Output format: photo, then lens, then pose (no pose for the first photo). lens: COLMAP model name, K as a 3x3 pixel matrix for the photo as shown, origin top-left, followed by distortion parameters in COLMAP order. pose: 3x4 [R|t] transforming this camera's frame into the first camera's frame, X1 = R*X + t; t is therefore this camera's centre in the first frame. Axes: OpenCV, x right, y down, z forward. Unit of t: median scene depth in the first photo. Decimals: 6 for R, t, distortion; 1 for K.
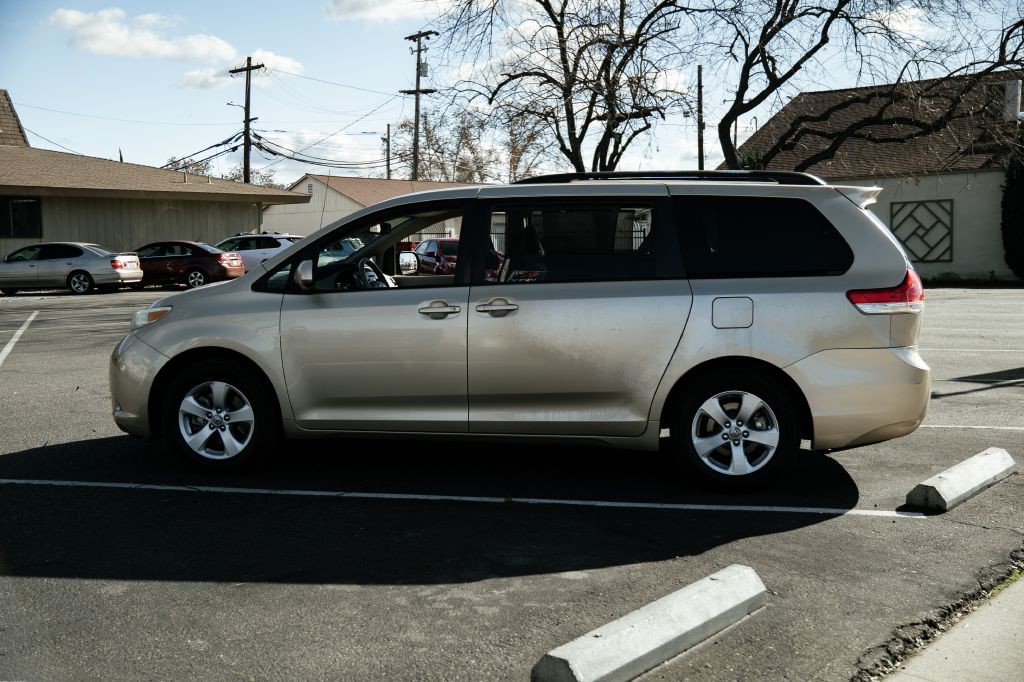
lens RADIAL K [[1096.3, 0, 512.0], [0, 1096.3, 341.0], [0, 0, 1]] dist [0.011688, 0.248682]
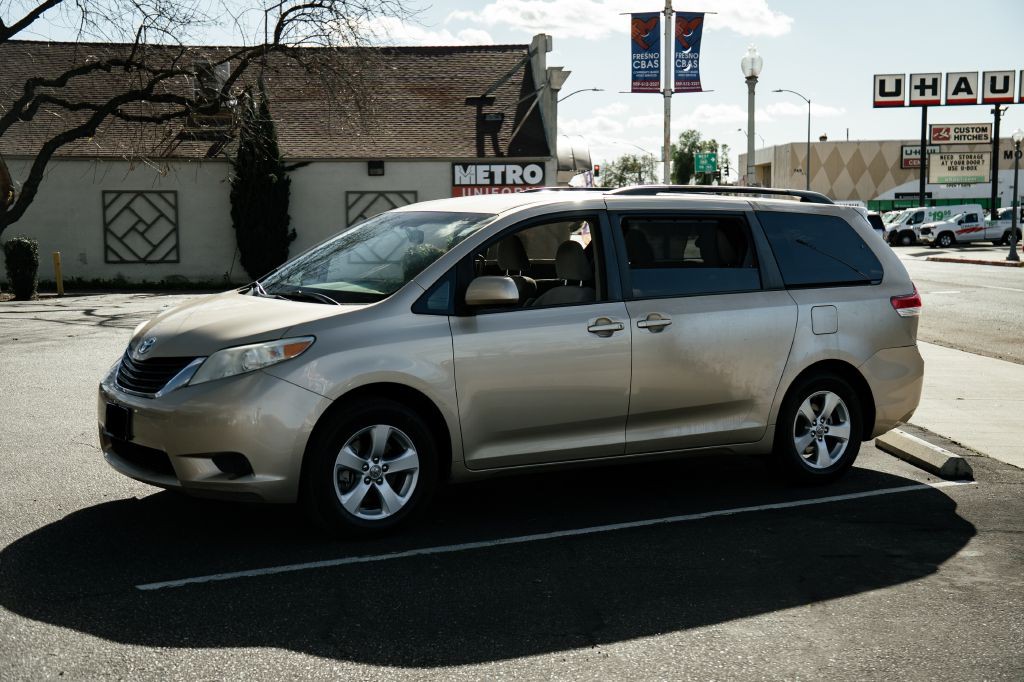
lens RADIAL K [[1391.7, 0, 471.5], [0, 1391.7, 341.3], [0, 0, 1]] dist [0.122372, 0.305291]
pose [[0.742973, -0.042101, 0.667996, -0.907880], [0.050991, 0.998680, 0.006228, -0.028364], [-0.667377, 0.029435, 0.744138, 0.172227]]
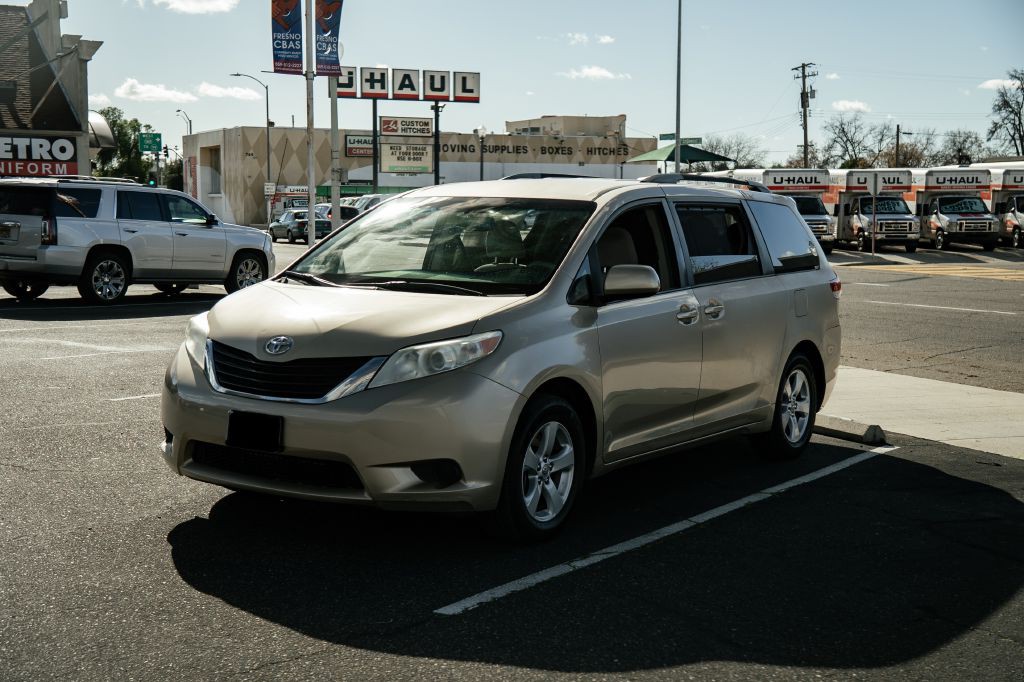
lens RADIAL K [[1391.7, 0, 471.5], [0, 1391.7, 341.3], [0, 0, 1]] dist [0.122372, 0.305291]
pose [[0.408877, -0.068118, 0.910044, -1.190928], [0.067748, 0.996724, 0.044167, -0.068260], [-0.910071, 0.043594, 0.412152, 0.633113]]
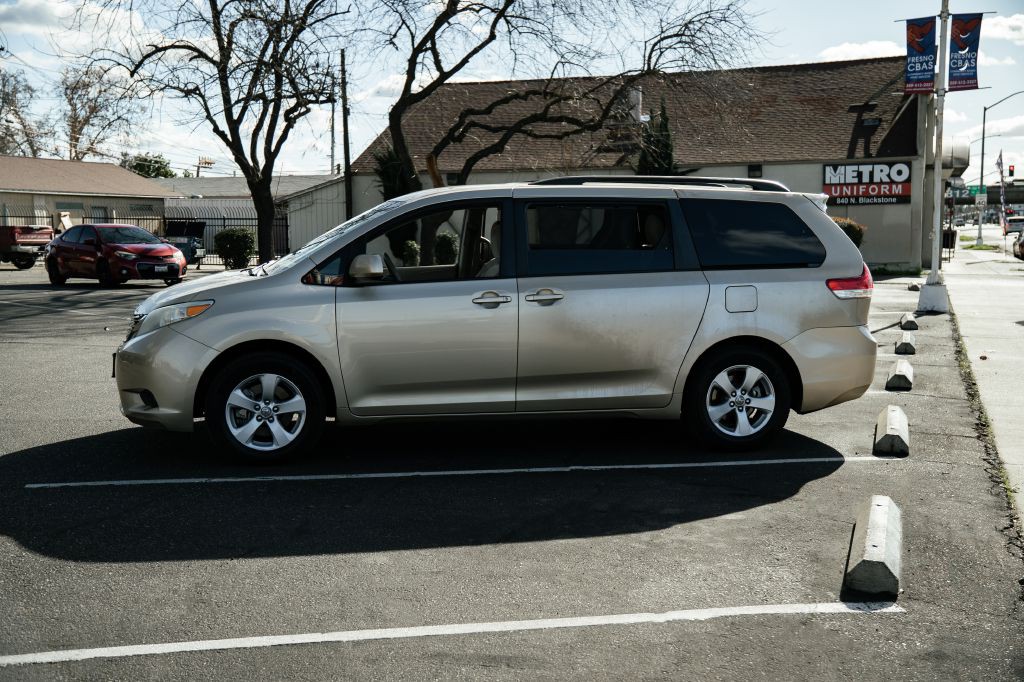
lens RADIAL K [[1159.7, 0, 491.1], [0, 1159.7, 339.9], [0, 0, 1]] dist [0.049457, 0.208353]
pose [[0.937733, -0.024266, 0.346507, -0.443192], [0.022615, 0.999705, 0.008807, 0.001001], [-0.346619, -0.000423, 0.938006, -0.077131]]
